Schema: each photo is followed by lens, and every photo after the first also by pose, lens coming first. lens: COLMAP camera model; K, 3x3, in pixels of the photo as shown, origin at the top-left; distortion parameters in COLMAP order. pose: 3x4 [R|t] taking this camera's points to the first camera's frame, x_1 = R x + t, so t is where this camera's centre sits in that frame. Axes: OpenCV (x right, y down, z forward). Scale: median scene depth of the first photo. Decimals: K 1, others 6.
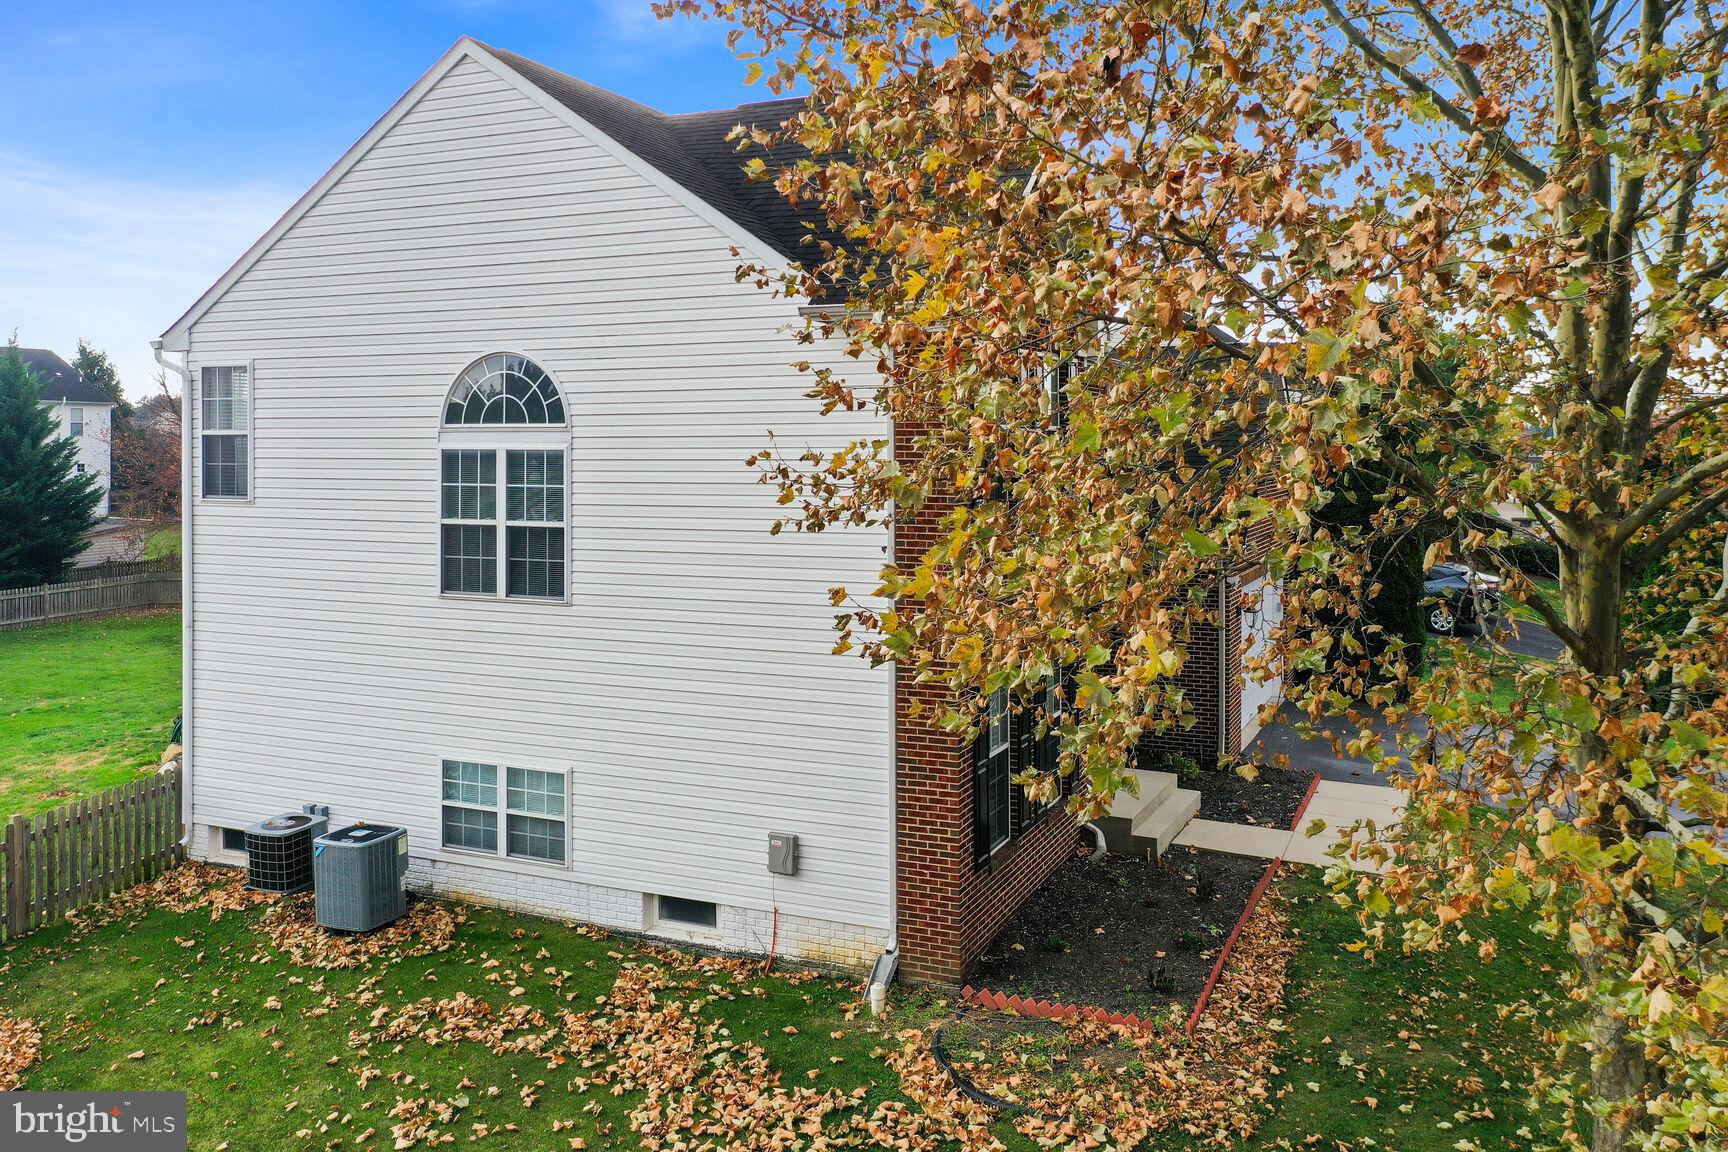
lens RADIAL K [[1388.7, 0, 864.8], [0, 1388.7, 452.6], [0, 0, 1]] dist [-0.008071, -0.003431]
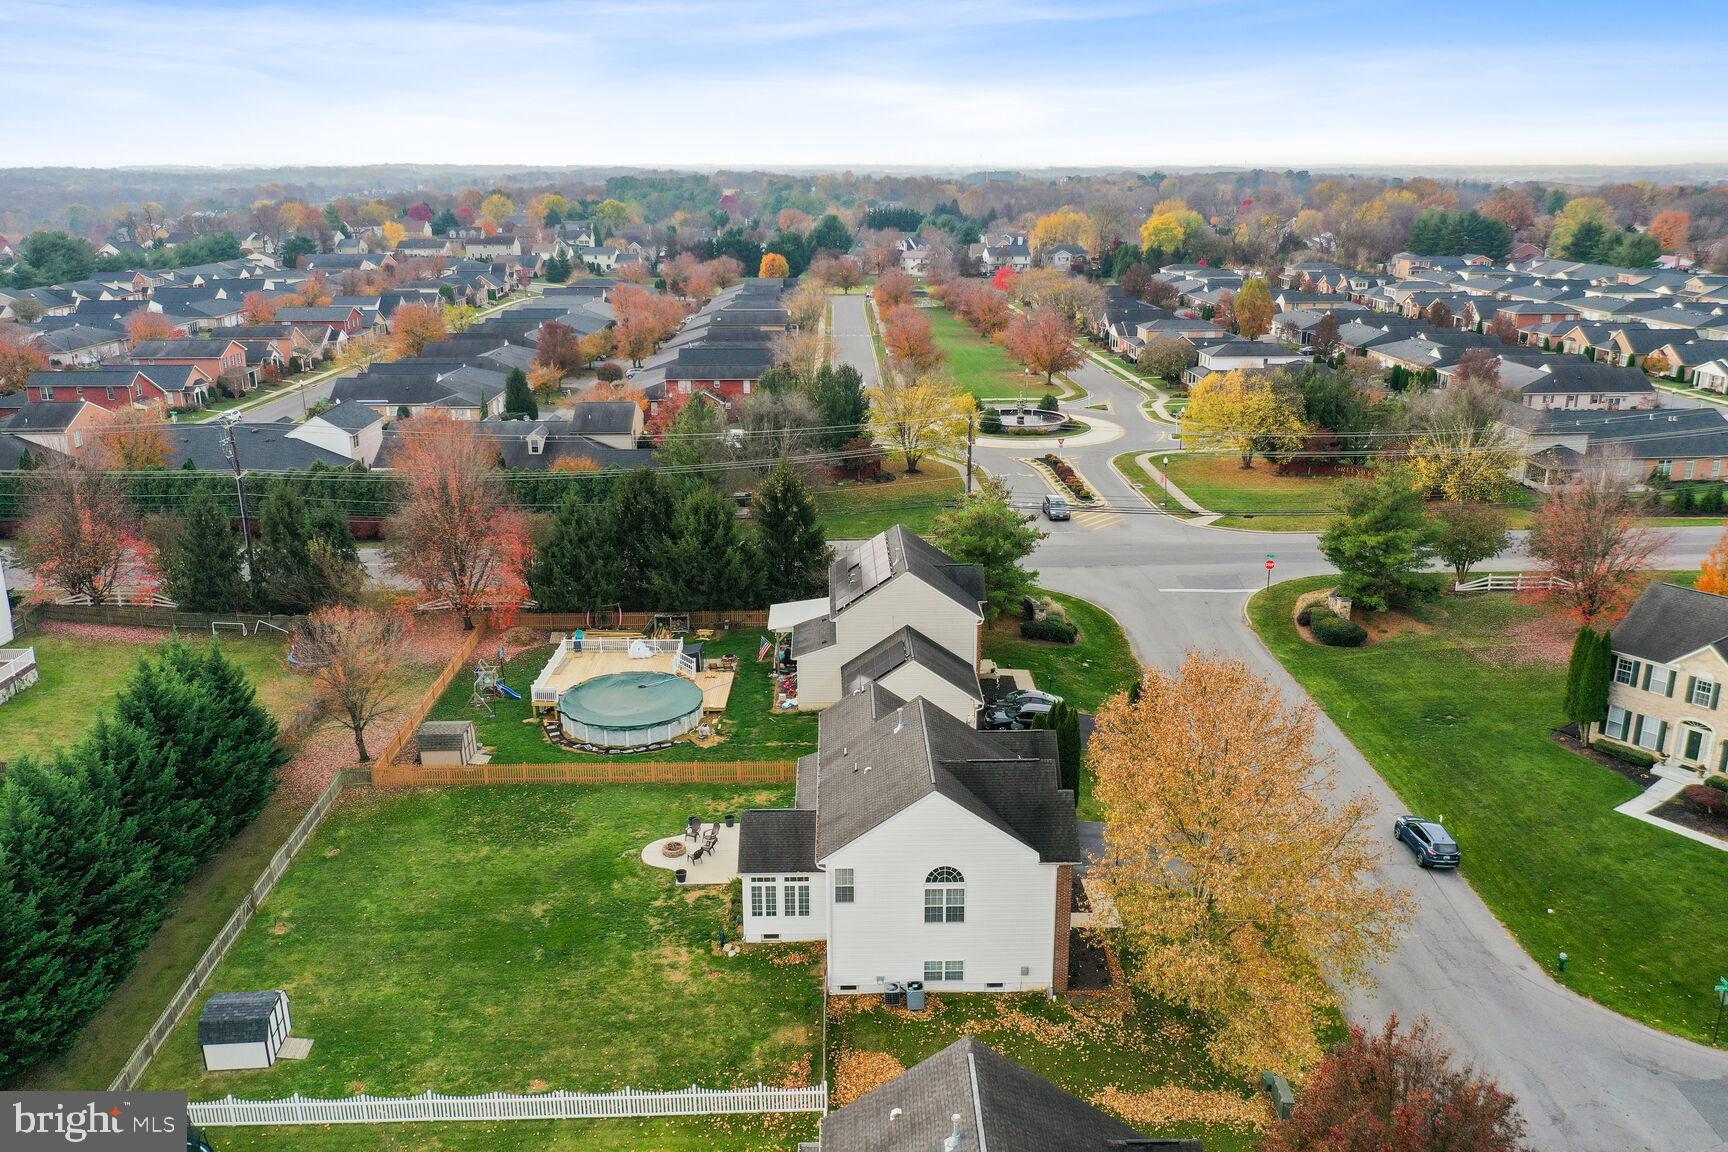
lens RADIAL K [[1380.4, 0, 868.8], [0, 1380.4, 577.0], [0, 0, 1]] dist [-0.002617, 0.000471]
pose [[0.904708, -0.129480, 0.405880, -1.886902], [0.002047, 0.954008, 0.299776, -1.965816], [-0.426027, -0.270379, 0.863363, -1.967219]]
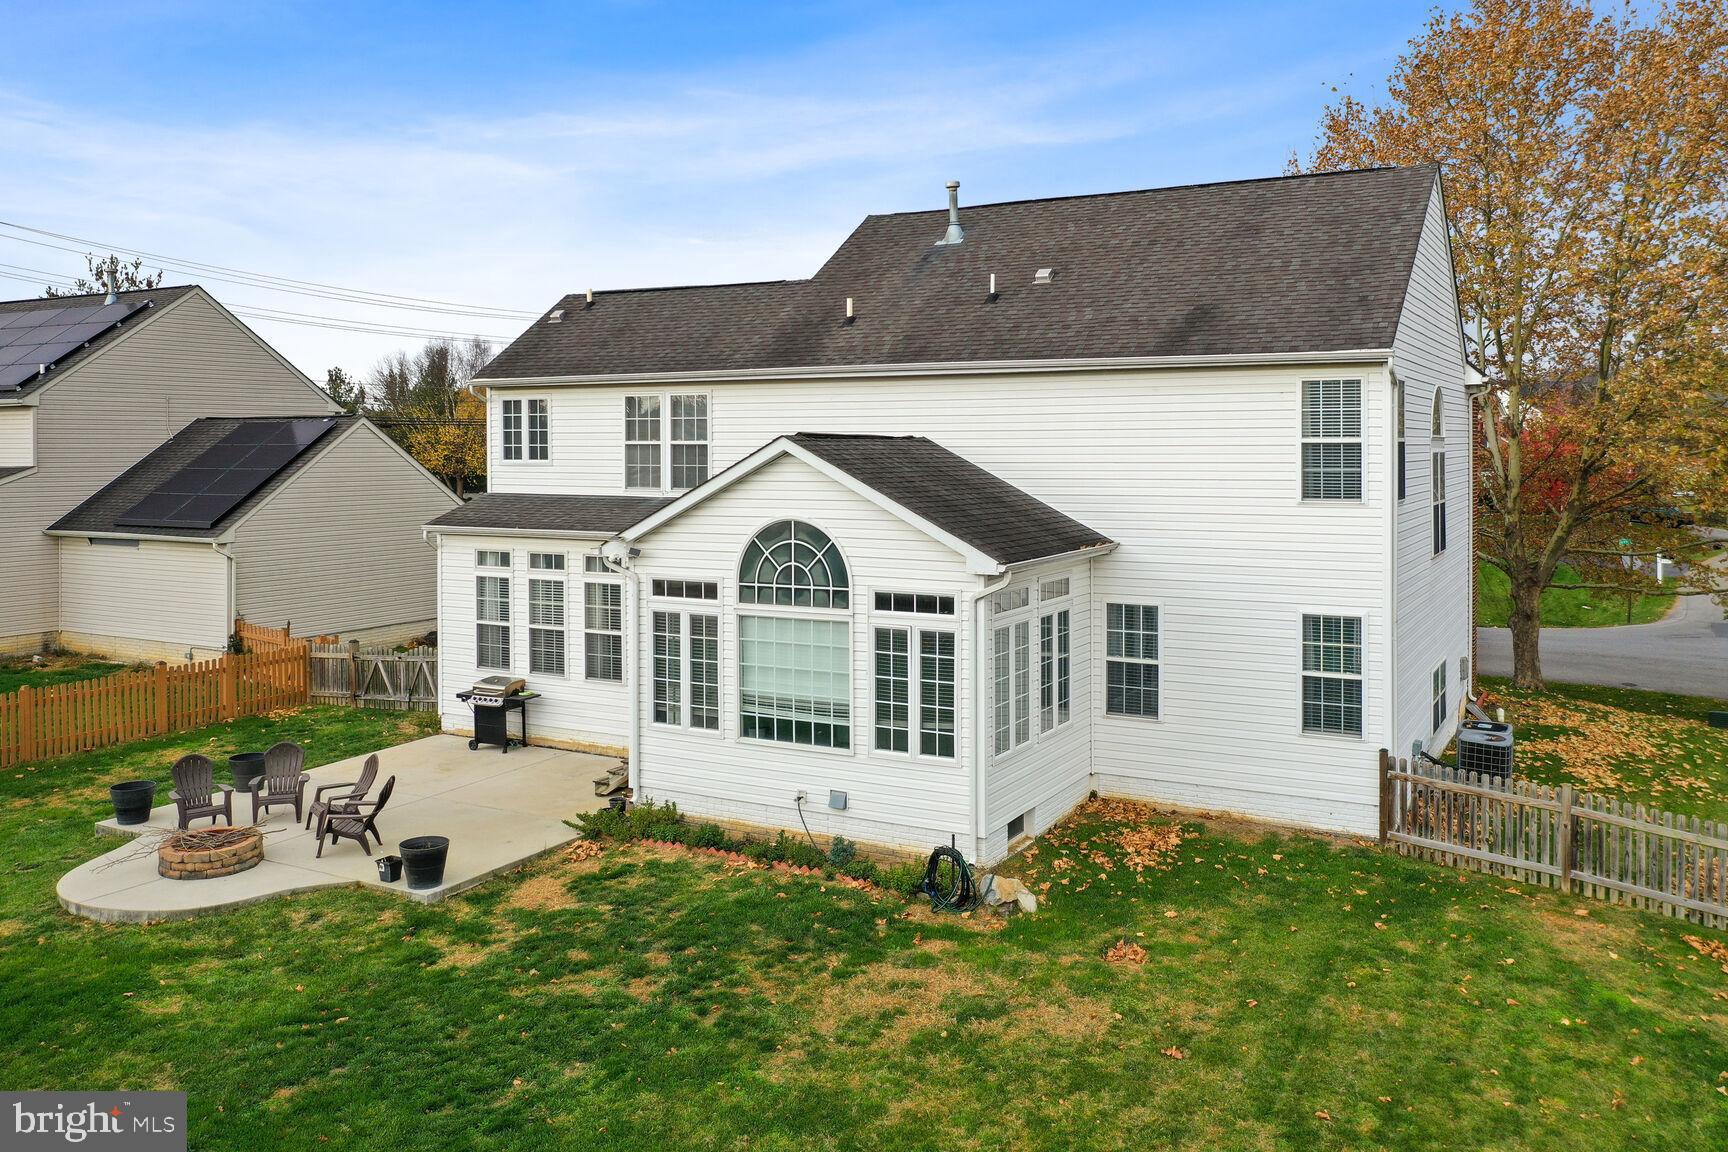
lens RADIAL K [[1388.7, 0, 864.8], [0, 1388.7, 452.6], [0, 0, 1]] dist [-0.008071, -0.003431]
pose [[0.089085, -0.011434, 0.995958, -1.791234], [0.000391, 0.999934, 0.011445, -0.018822], [-0.996024, -0.000630, 0.089084, 1.478130]]
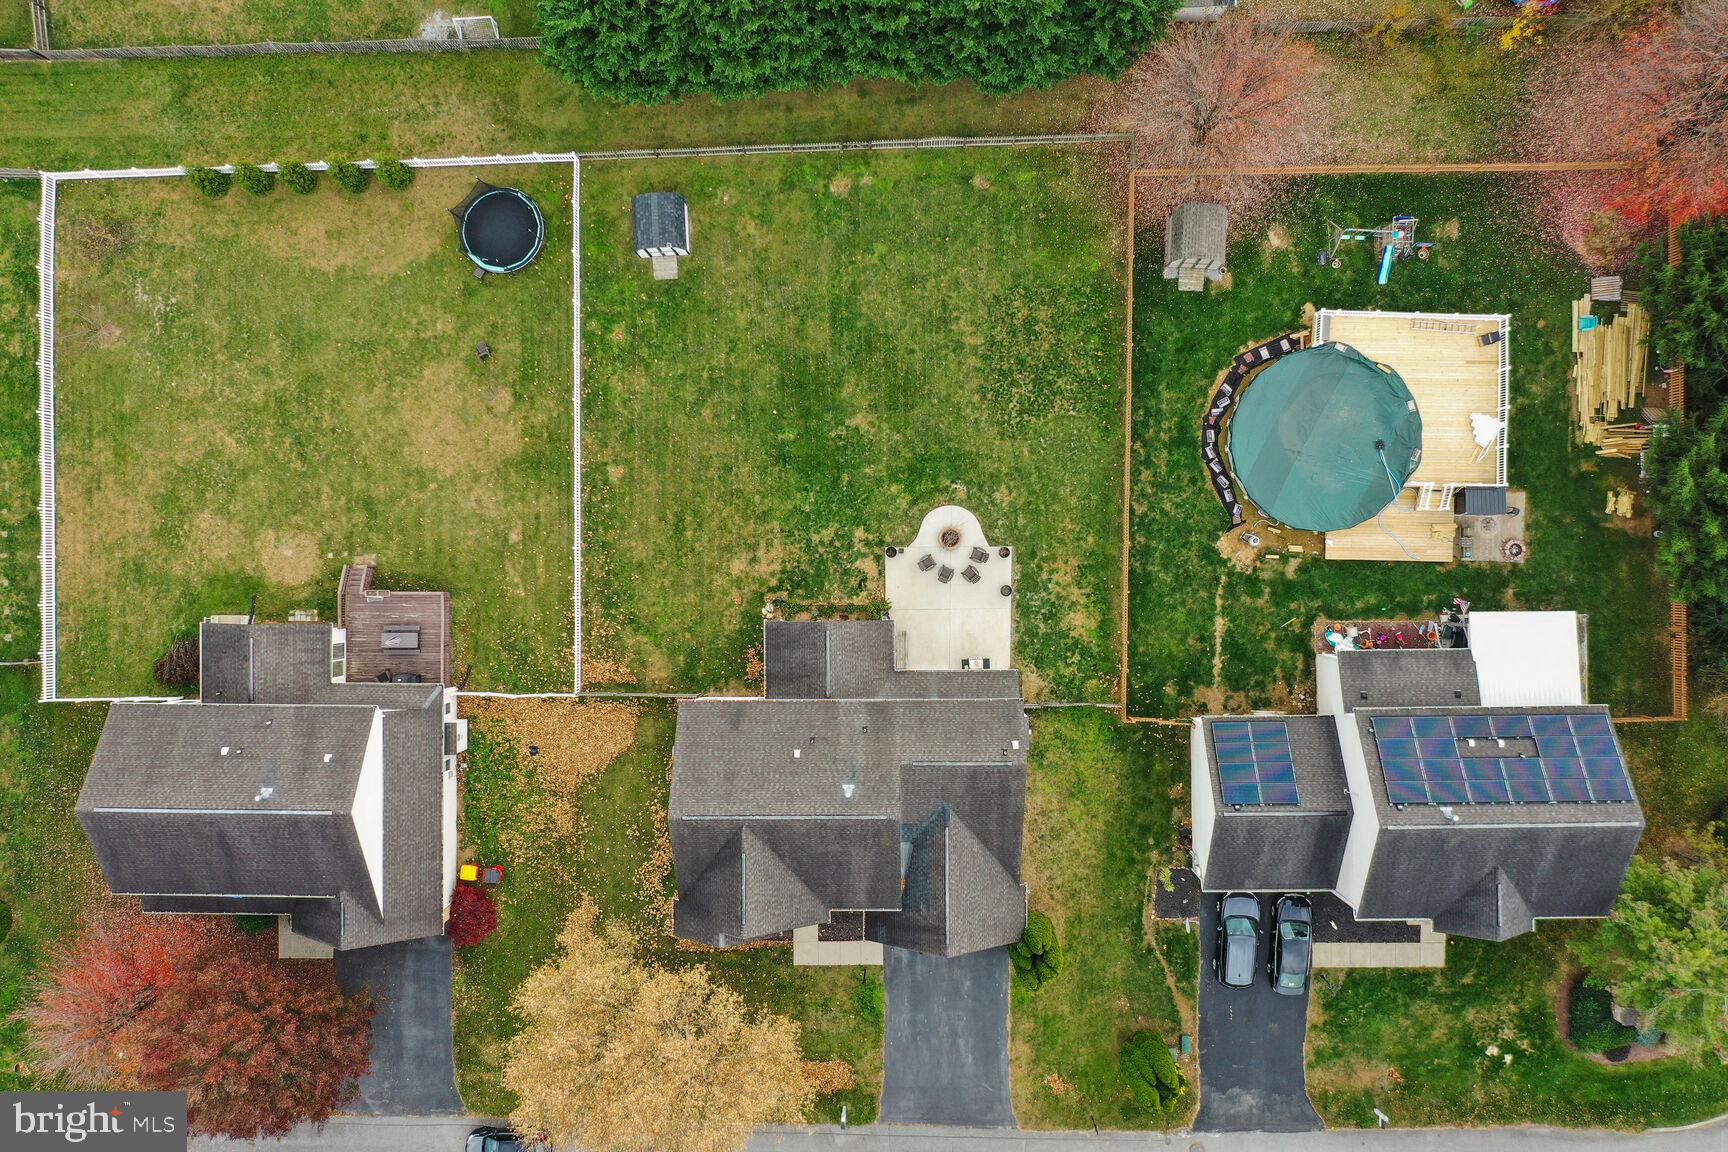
lens RADIAL K [[1380.4, 0, 868.8], [0, 1380.4, 577.0], [0, 0, 1]] dist [-0.002617, 0.000471]
pose [[0.411043, 0.911612, 0.002636, -0.706862], [0.028835, -0.015892, 0.999458, -4.299779], [0.911160, -0.410744, -0.032818, 1.968767]]
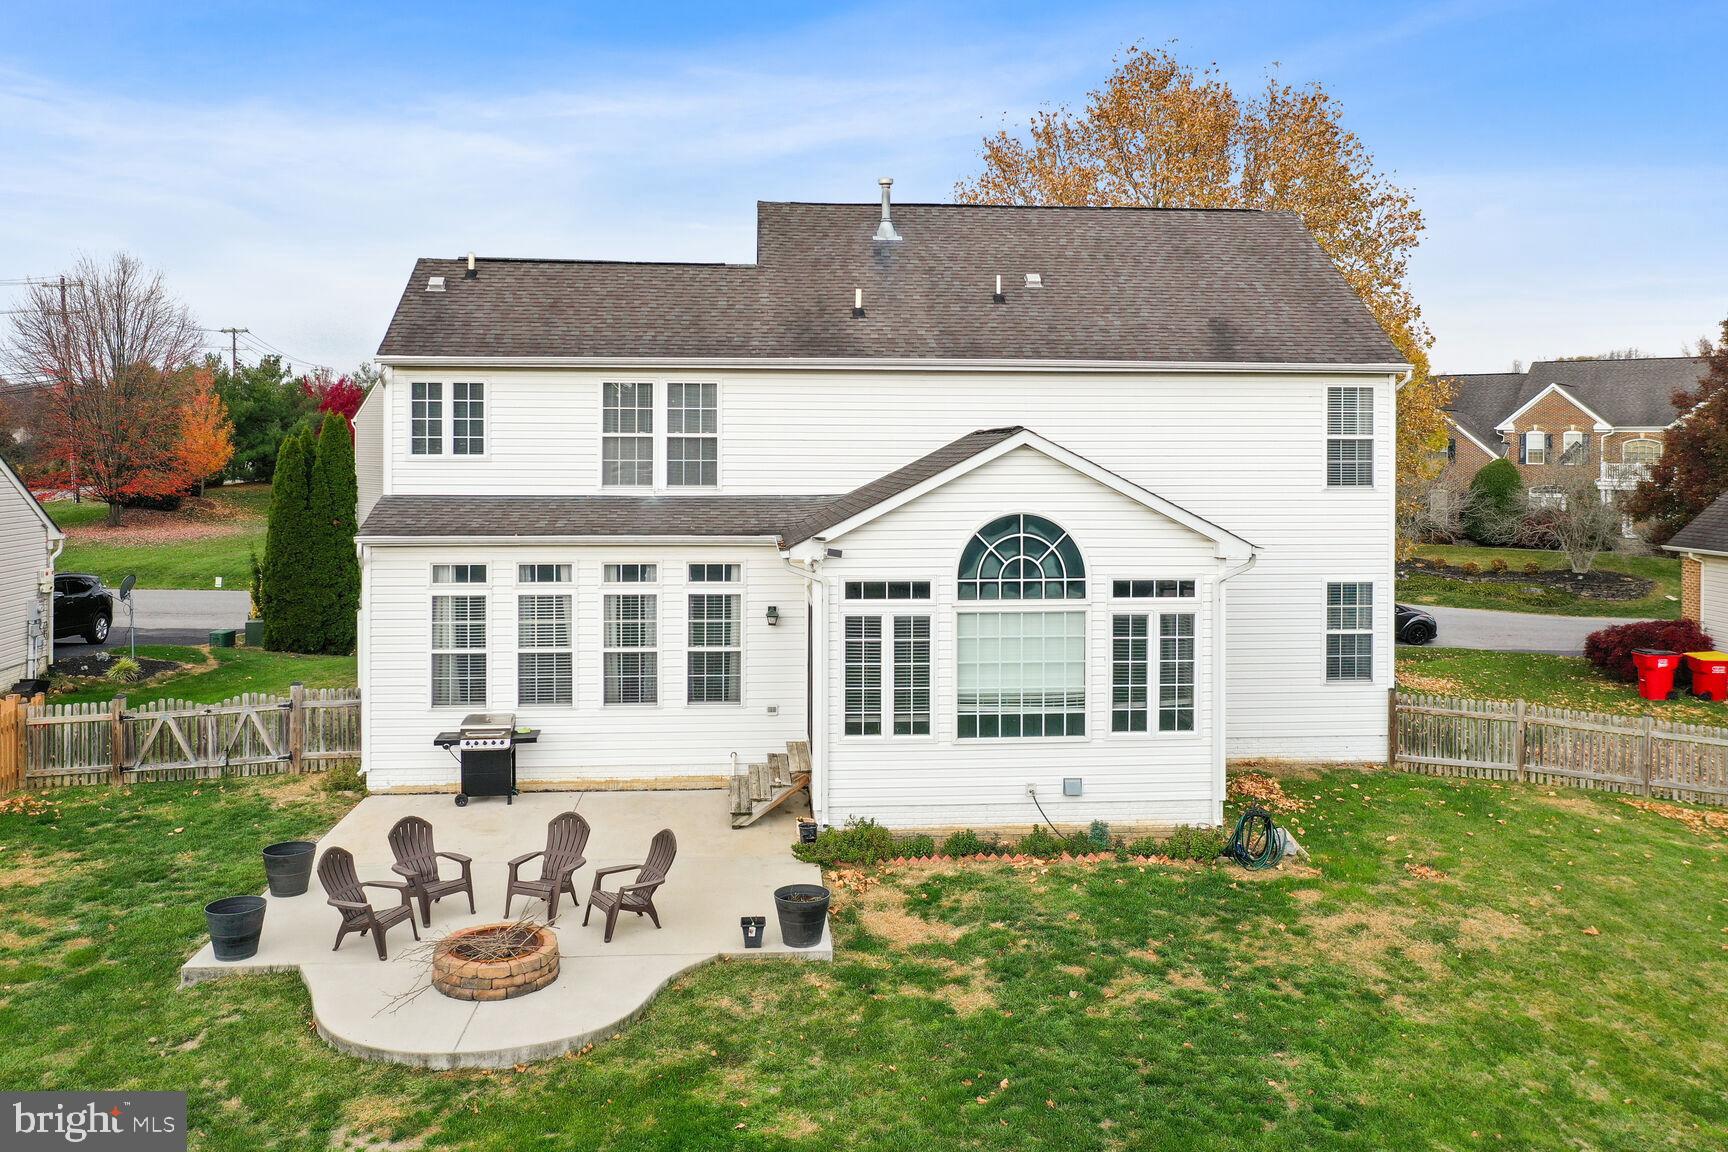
lens RADIAL K [[1401.0, 0, 865.9], [0, 1401.0, 443.6], [0, 0, 1]] dist [-0.011167, 0.001451]
pose [[-0.479990, -0.007204, 0.877244, -1.597386], [-0.007526, 0.999963, 0.004094, -0.010946], [-0.877242, -0.004637, -0.480027, 2.341965]]
